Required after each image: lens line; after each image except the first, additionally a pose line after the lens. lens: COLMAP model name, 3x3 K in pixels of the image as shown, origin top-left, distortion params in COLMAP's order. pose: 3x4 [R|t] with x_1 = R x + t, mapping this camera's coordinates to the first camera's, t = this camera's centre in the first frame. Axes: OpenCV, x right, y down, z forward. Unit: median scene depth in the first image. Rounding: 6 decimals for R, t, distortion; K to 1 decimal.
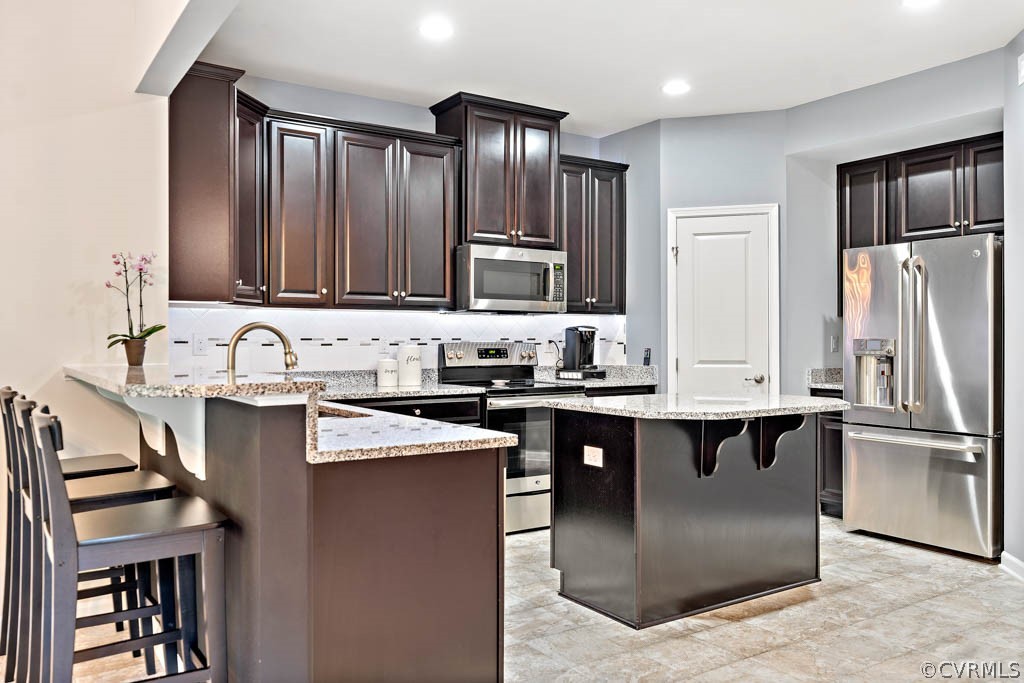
lens RADIAL K [[808.0, 0, 515.8], [0, 808.0, 345.4], [0, 0, 1]] dist [0.022066, -0.004941]
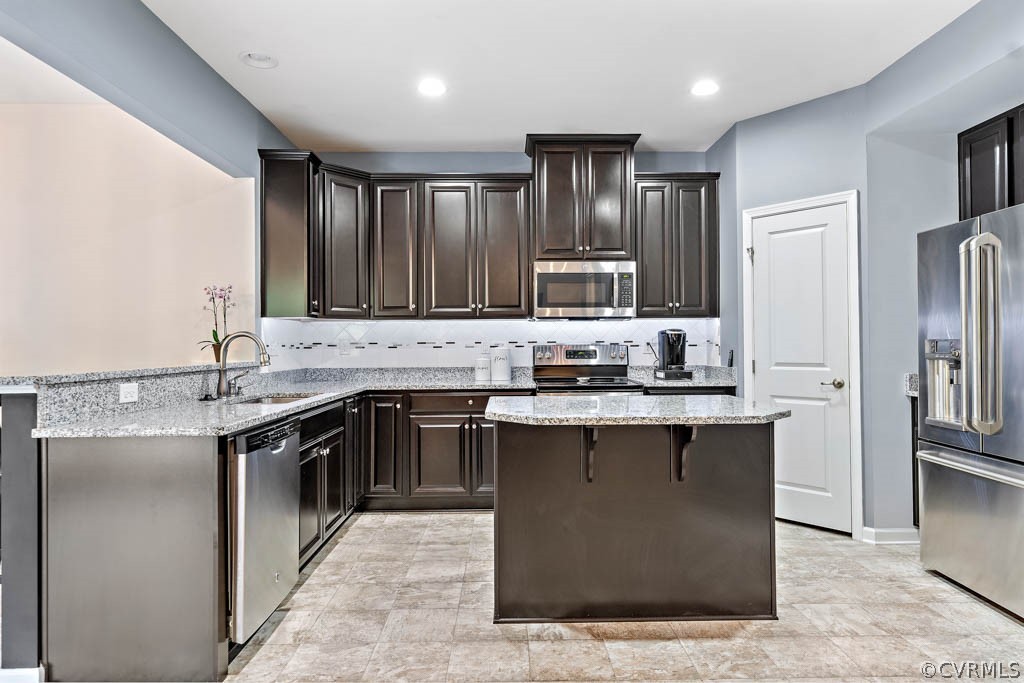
lens RADIAL K [[606.9, 0, 508.9], [0, 606.9, 341.7], [0, 0, 1]] dist [0.015185, -0.003033]
pose [[0.839391, -0.006486, -0.543489, 0.382200], [0.002134, 0.999960, -0.008638, -0.000886], [0.543524, 0.006091, 0.839372, 0.231107]]
